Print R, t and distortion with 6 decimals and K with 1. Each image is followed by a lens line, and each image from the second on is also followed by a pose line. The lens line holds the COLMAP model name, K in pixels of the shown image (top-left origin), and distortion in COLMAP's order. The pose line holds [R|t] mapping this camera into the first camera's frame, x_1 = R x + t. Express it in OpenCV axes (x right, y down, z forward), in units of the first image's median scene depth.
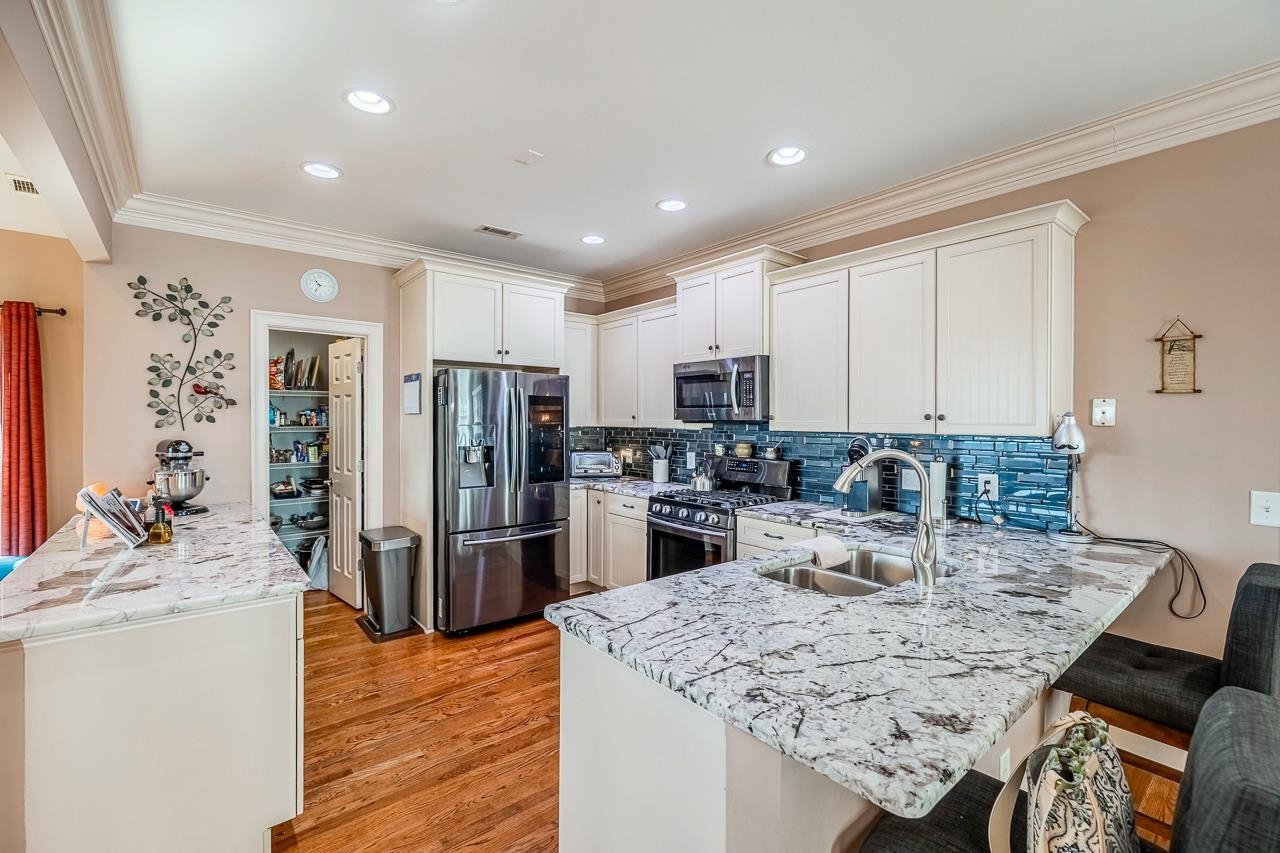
lens RADIAL K [[548.6, 0, 642.2], [0, 548.6, 423.8], [0, 0, 1]] dist [-0.001472, -0.000213]
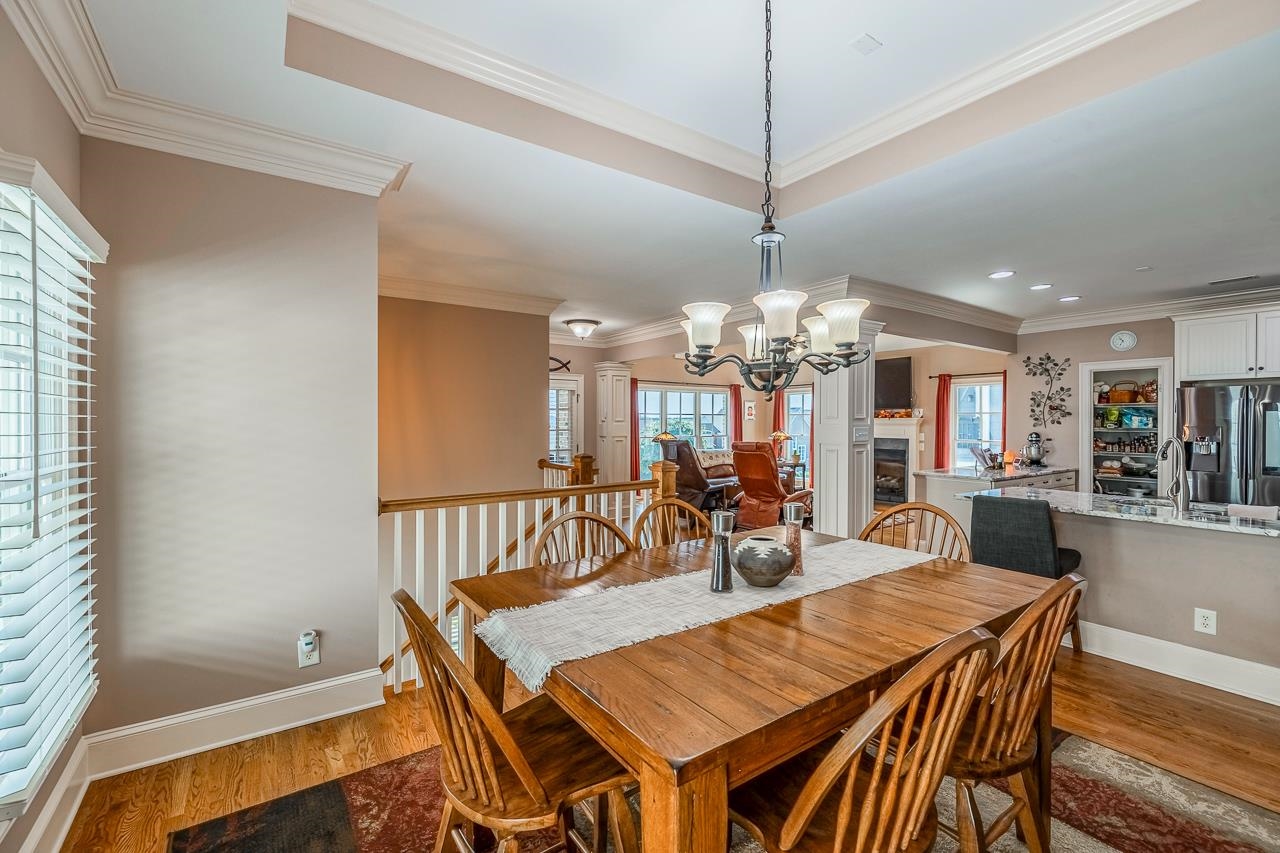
lens RADIAL K [[558.0, 0, 625.8], [0, 558.0, 422.6], [0, 0, 1]] dist [-0.000138, -0.000090]
pose [[-0.082484, -0.001056, -0.996592, 1.162551], [-0.012517, 0.999922, -0.000023, 0.009648], [0.996514, 0.012473, -0.082491, -0.328368]]
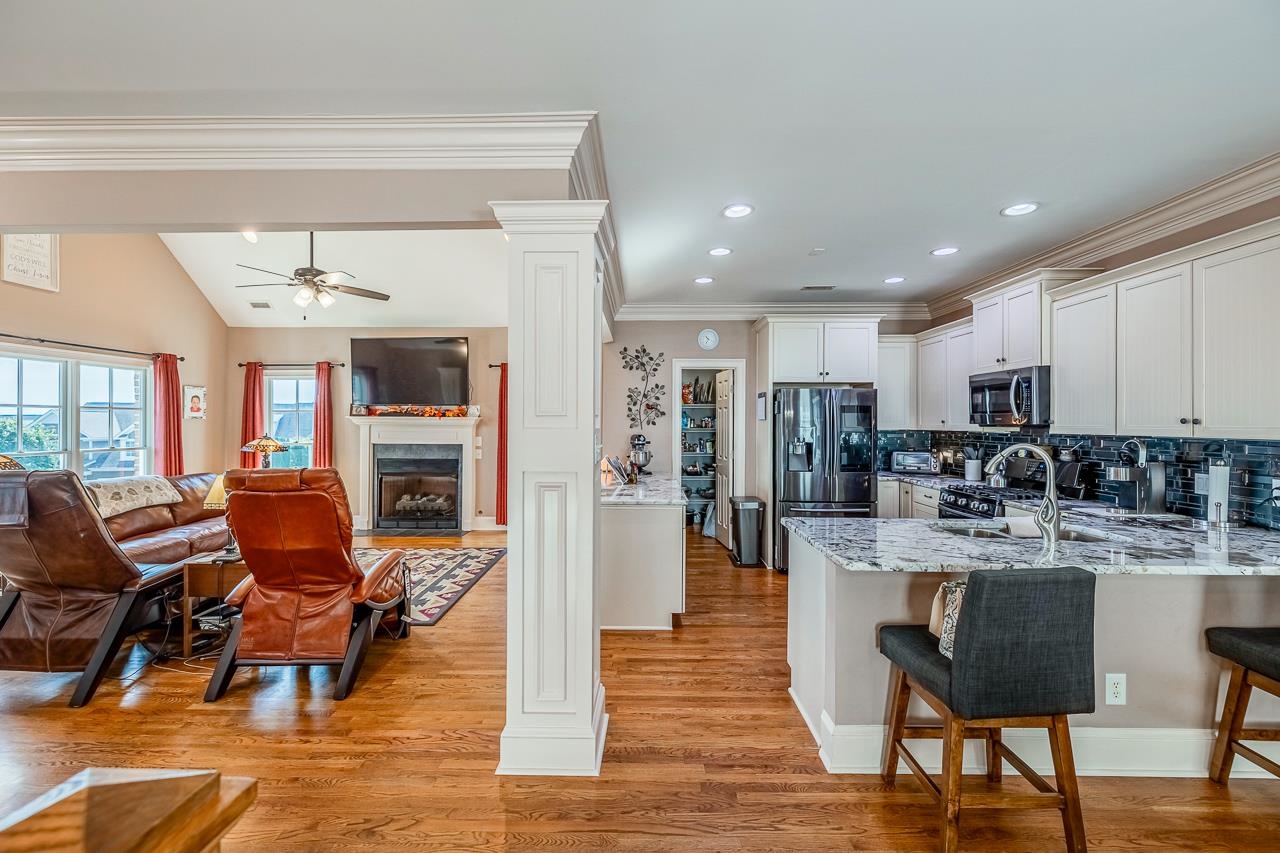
lens RADIAL K [[561.4, 0, 640.4], [0, 561.4, 420.3], [0, 0, 1]] dist [0.000104, 0.000135]
pose [[0.765706, -0.003345, -0.643182, 0.298980], [-0.006245, 0.999901, -0.012635, 0.004590], [0.643161, 0.013691, 0.765609, -0.359215]]
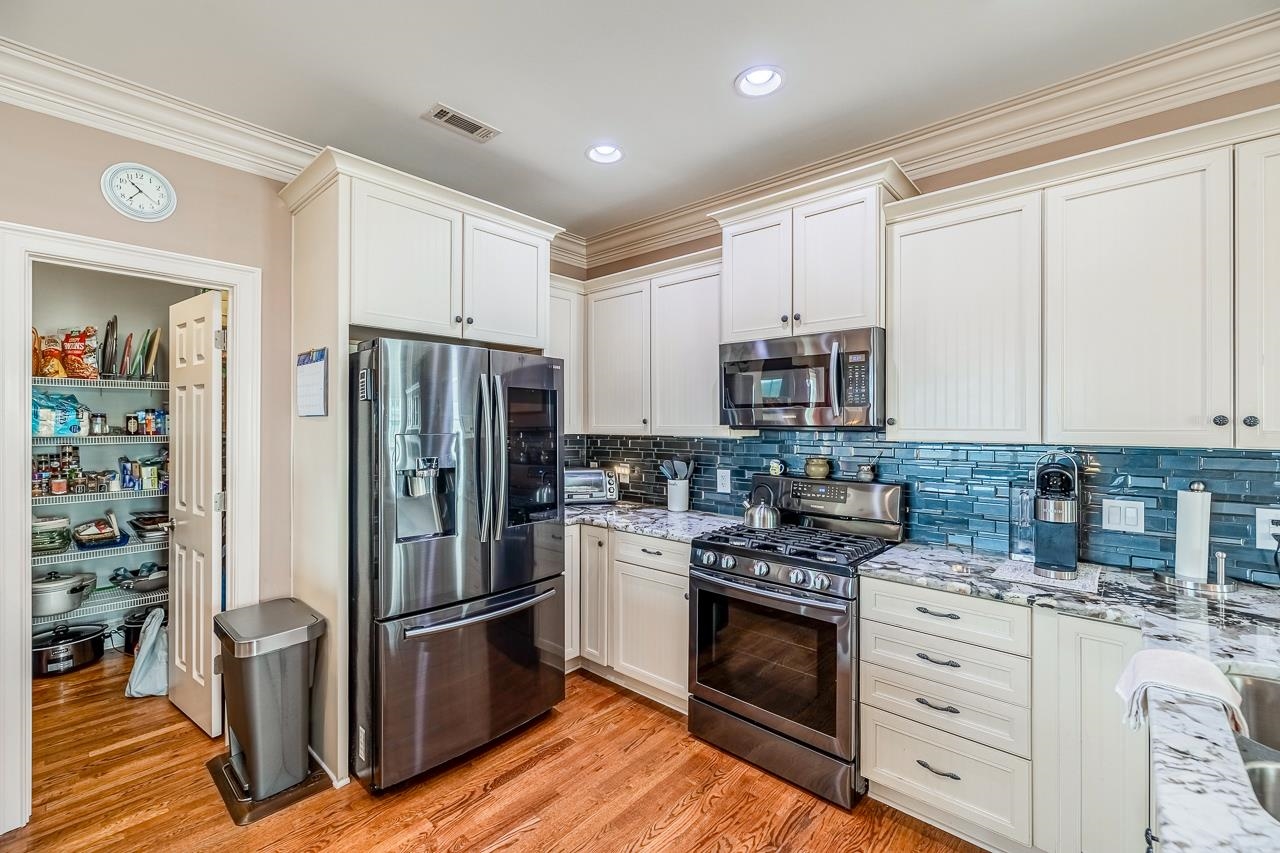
lens RADIAL K [[539.9, 0, 633.8], [0, 539.9, 424.4], [0, 0, 1]] dist [-0.000606, -0.000160]
pose [[0.990066, -0.000503, 0.140606, -0.150501], [0.001586, 0.999970, -0.007594, -0.003355], [-0.140598, 0.007742, 0.990037, 0.358958]]
